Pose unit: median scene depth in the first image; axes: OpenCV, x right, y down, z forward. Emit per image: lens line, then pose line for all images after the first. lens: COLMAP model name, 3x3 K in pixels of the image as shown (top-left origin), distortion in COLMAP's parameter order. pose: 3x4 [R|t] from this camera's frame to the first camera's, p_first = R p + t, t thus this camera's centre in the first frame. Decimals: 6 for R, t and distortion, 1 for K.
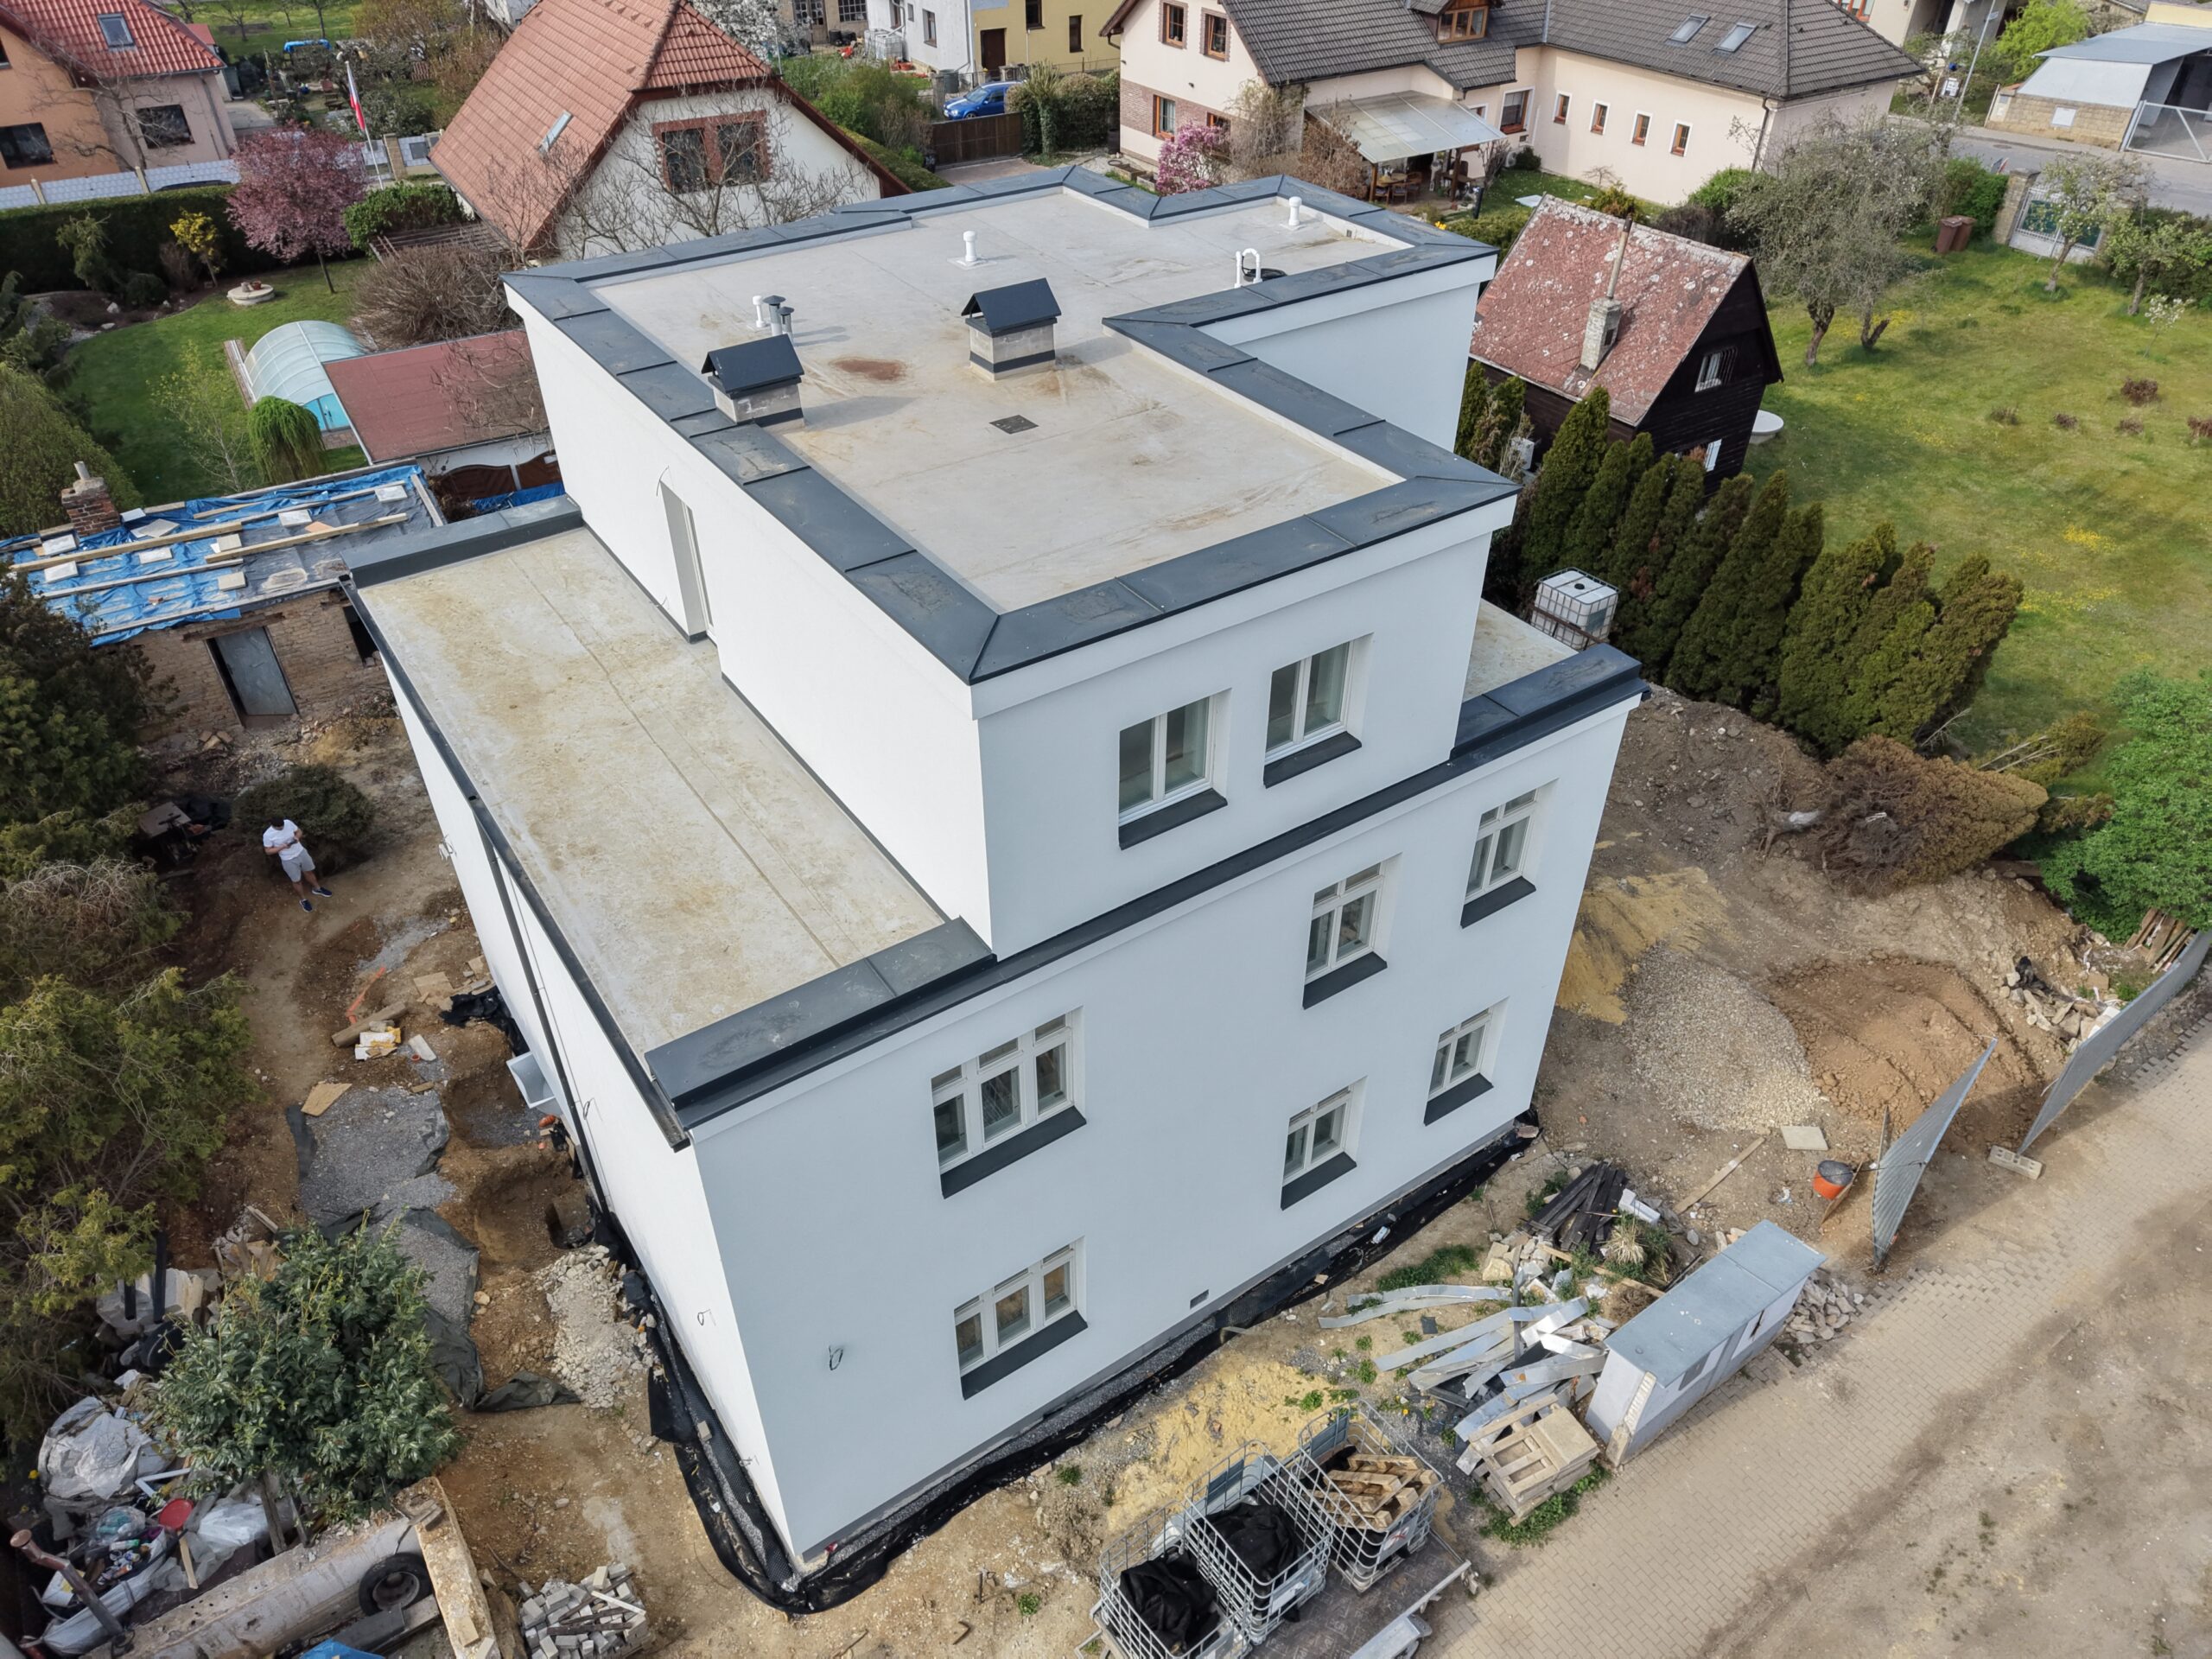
lens RADIAL K [[1484.5, 0, 1106.0], [0, 1484.5, 829.5], [0, 0, 1]] dist [0.008779, -0.004257]
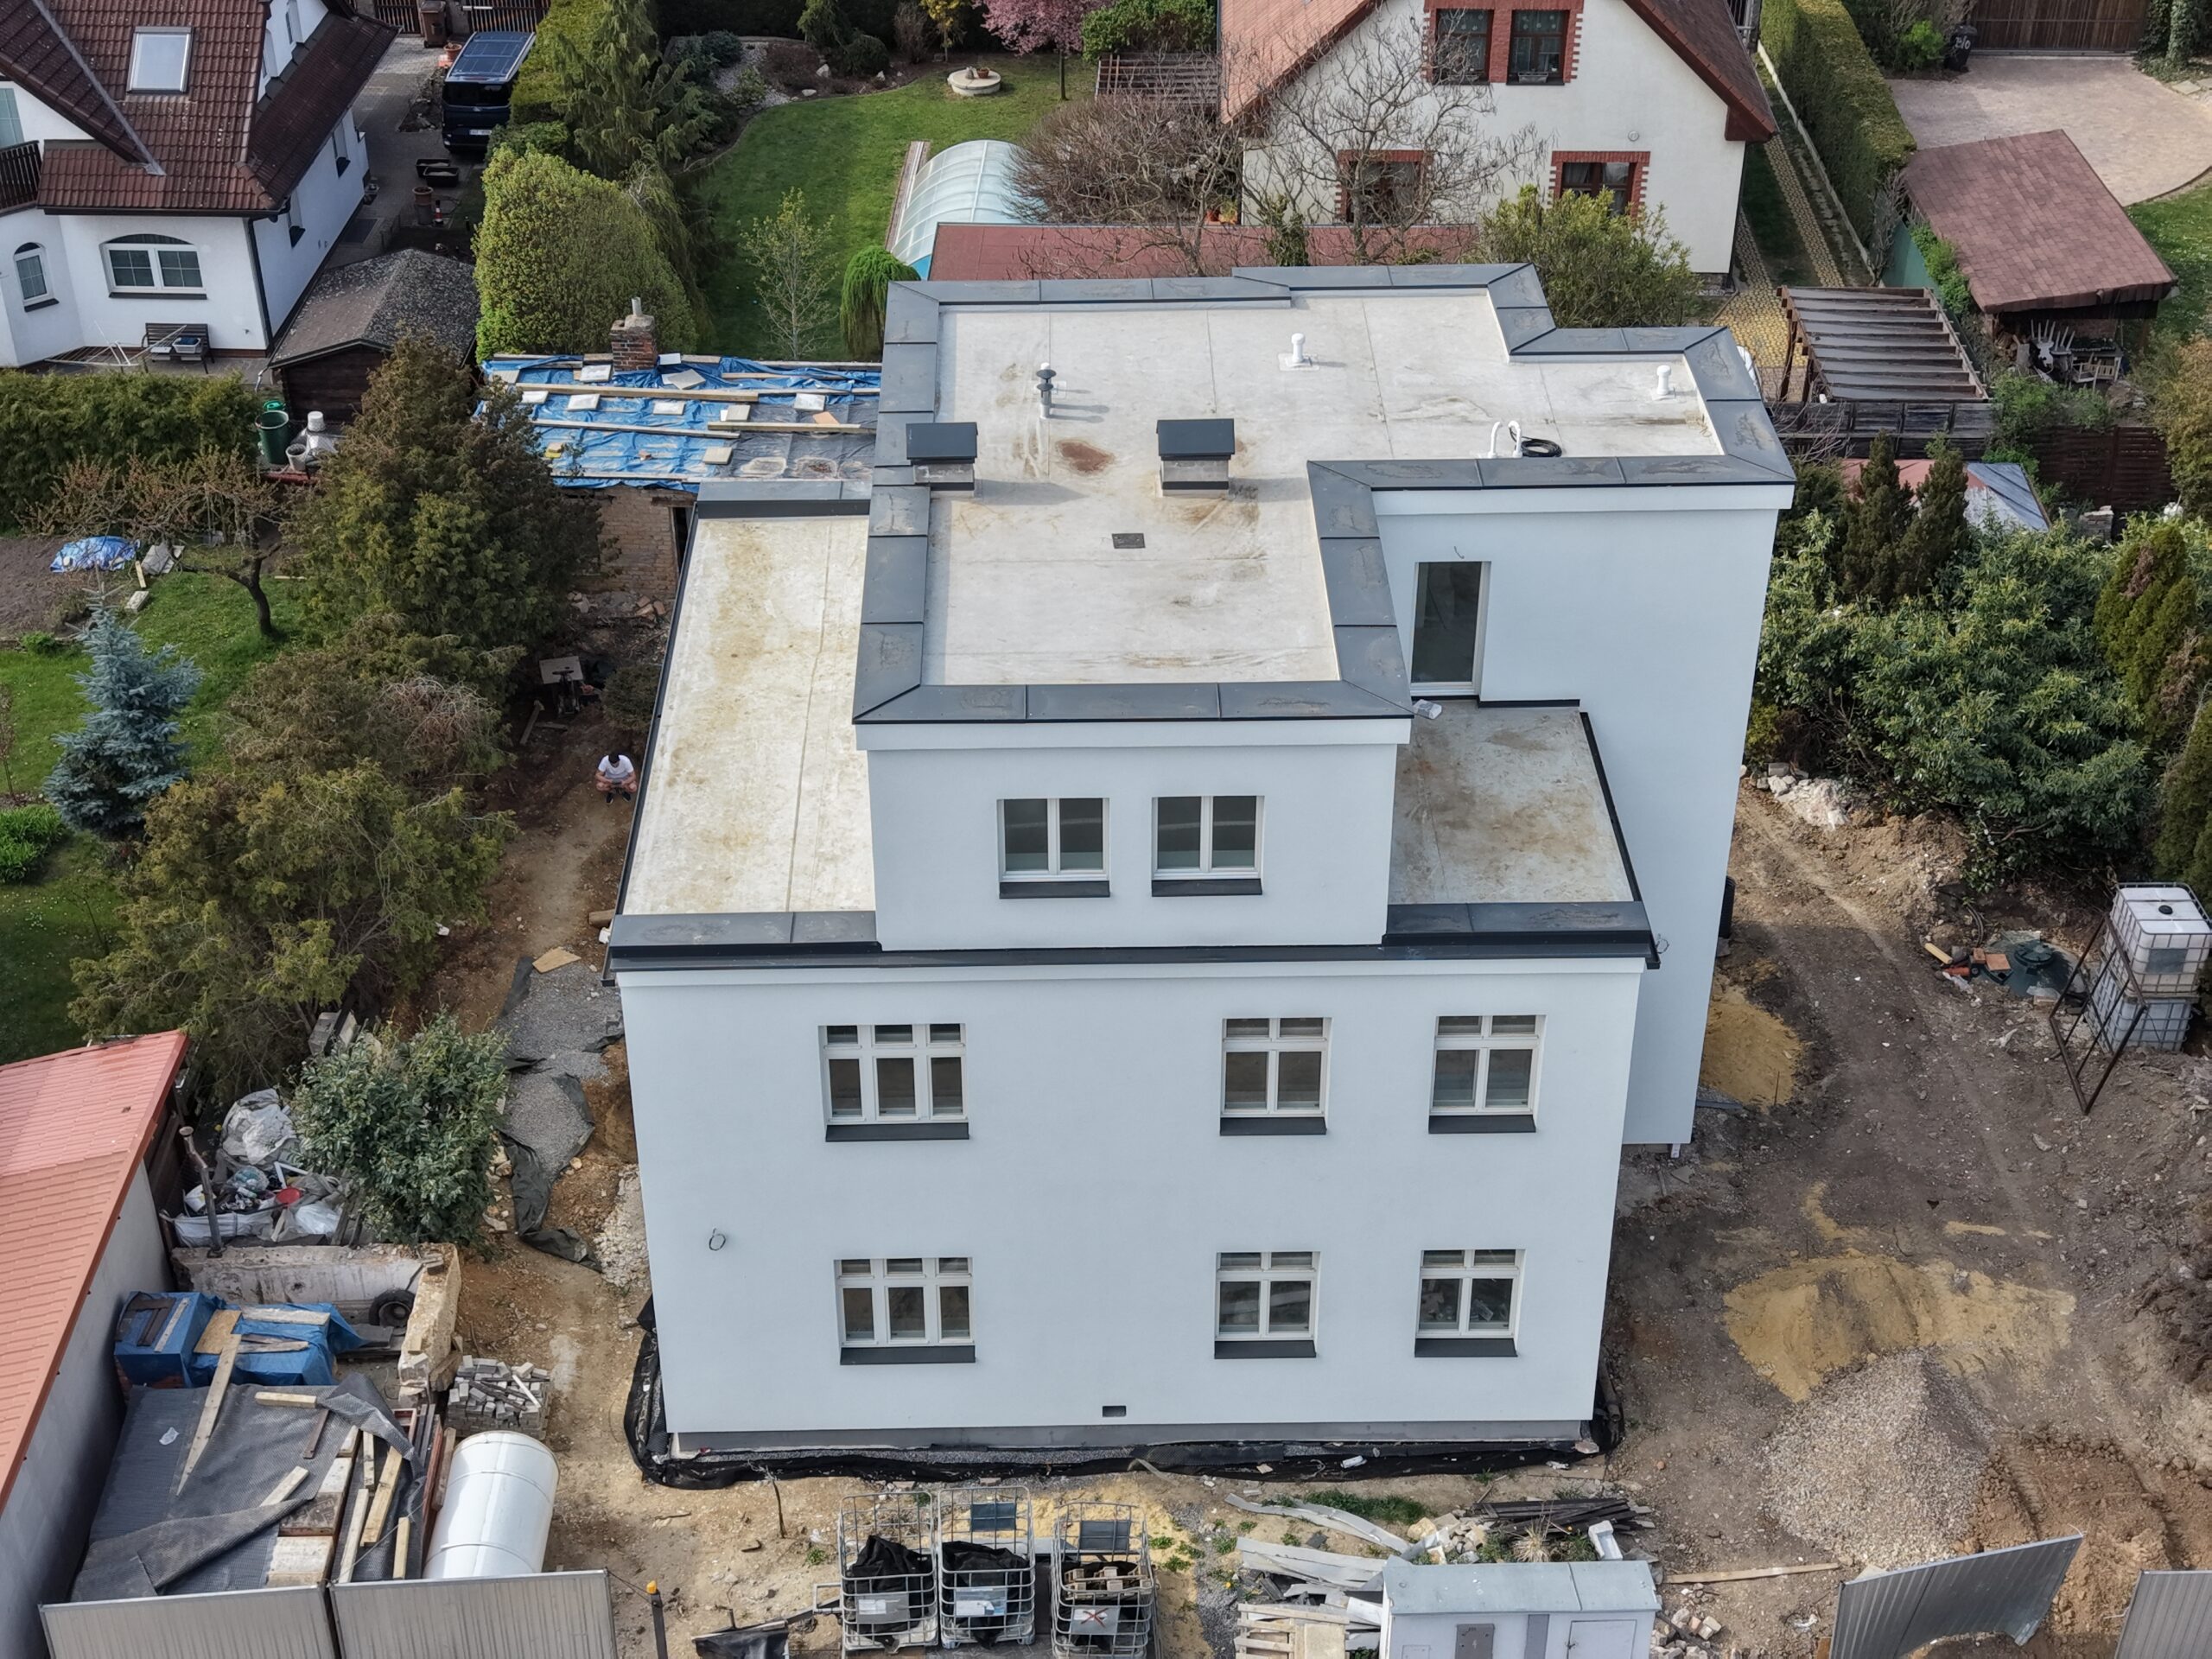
lens RADIAL K [[2935.4, 0, 1106.0], [0, 2935.4, 829.5], [0, 0, 1]] dist [0.104865, -0.091862]
pose [[0.837114, 0.301741, -0.456281, 0.809161], [-0.334262, 0.942427, 0.009978, -0.064516], [0.433022, 0.144165, 0.889780, -0.777832]]
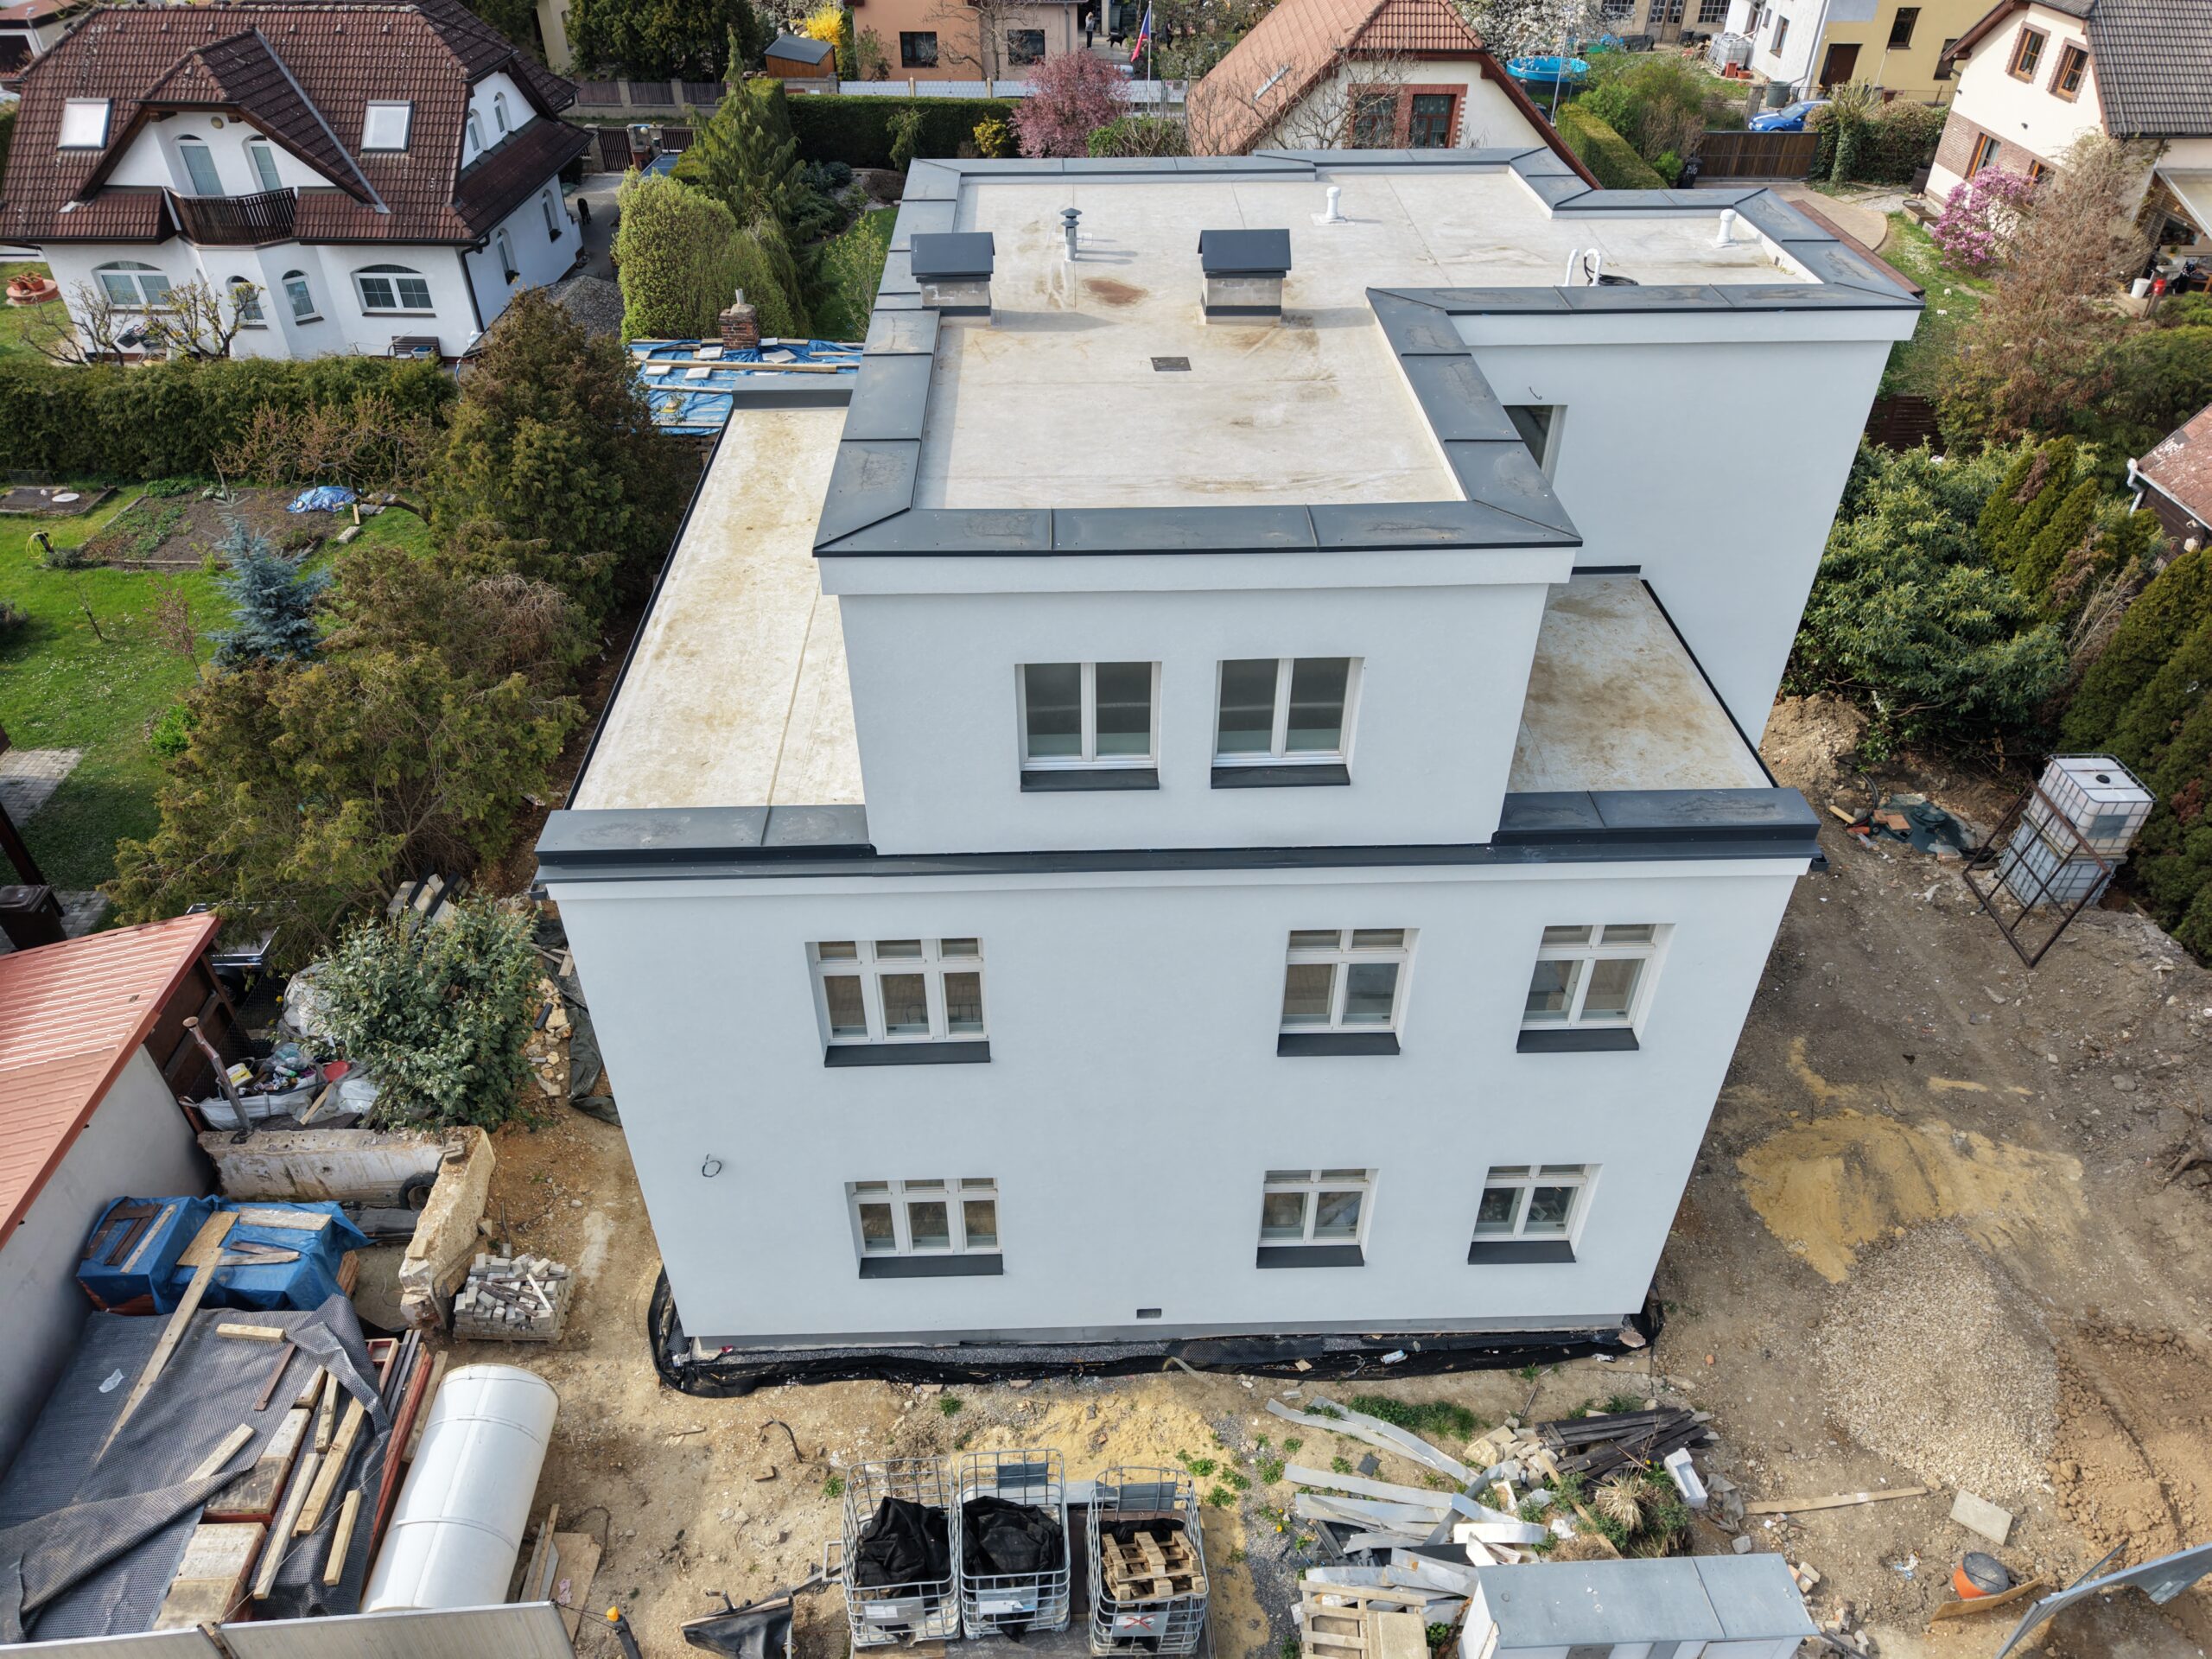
lens RADIAL K [[1484.5, 0, 1106.0], [0, 1484.5, 829.5], [0, 0, 1]] dist [0.008779, -0.004257]
pose [[0.842656, 0.331040, -0.424668, 0.329620], [-0.330310, 0.940657, 0.077841, -0.038947], [0.425235, 0.074679, 0.901997, 0.103957]]
